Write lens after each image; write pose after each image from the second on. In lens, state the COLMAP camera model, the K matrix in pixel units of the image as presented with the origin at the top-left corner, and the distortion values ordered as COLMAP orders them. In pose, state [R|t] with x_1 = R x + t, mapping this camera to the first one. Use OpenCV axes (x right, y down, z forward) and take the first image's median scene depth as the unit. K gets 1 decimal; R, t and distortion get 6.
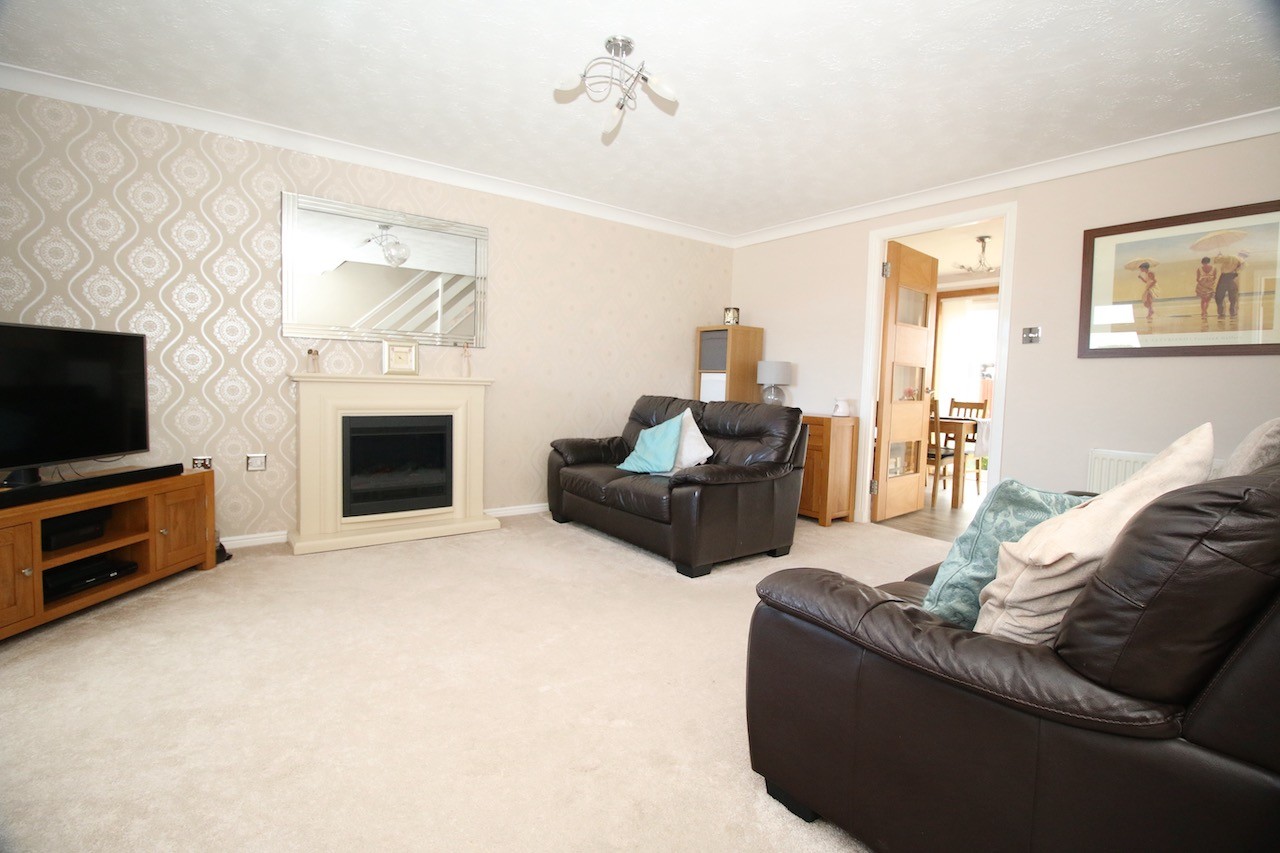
lens RADIAL K [[589.8, 0, 637.5], [0, 589.8, 418.5], [0, 0, 1]] dist [0.004320, -0.000652]
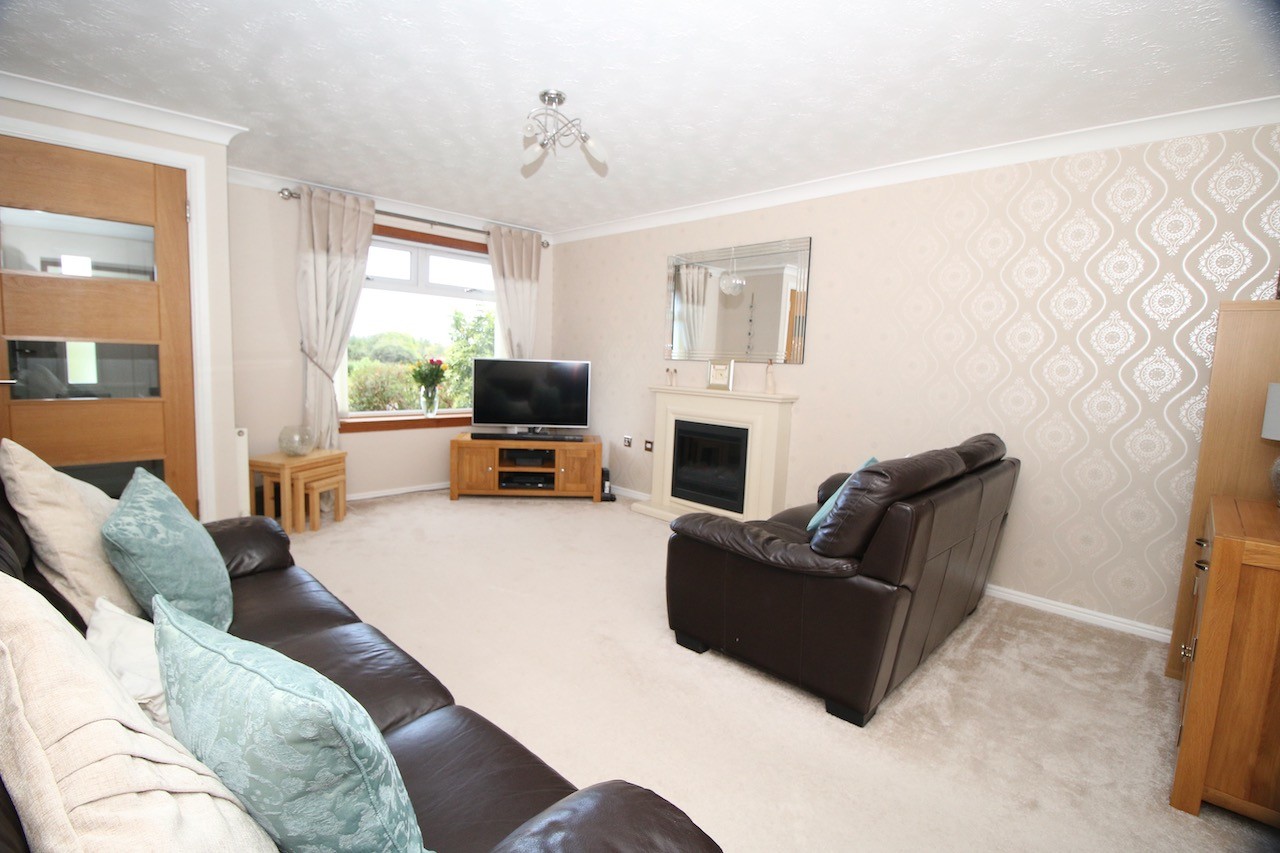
lens RADIAL K [[589.8, 0, 637.3], [0, 589.8, 431.1], [0, 0, 1]] dist [0.004320, -0.000652]
pose [[0.178943, 0.093502, -0.979406, 0.963175], [-0.100354, 0.992016, 0.076371, -0.086576], [0.978728, 0.084621, 0.186898, 0.855851]]
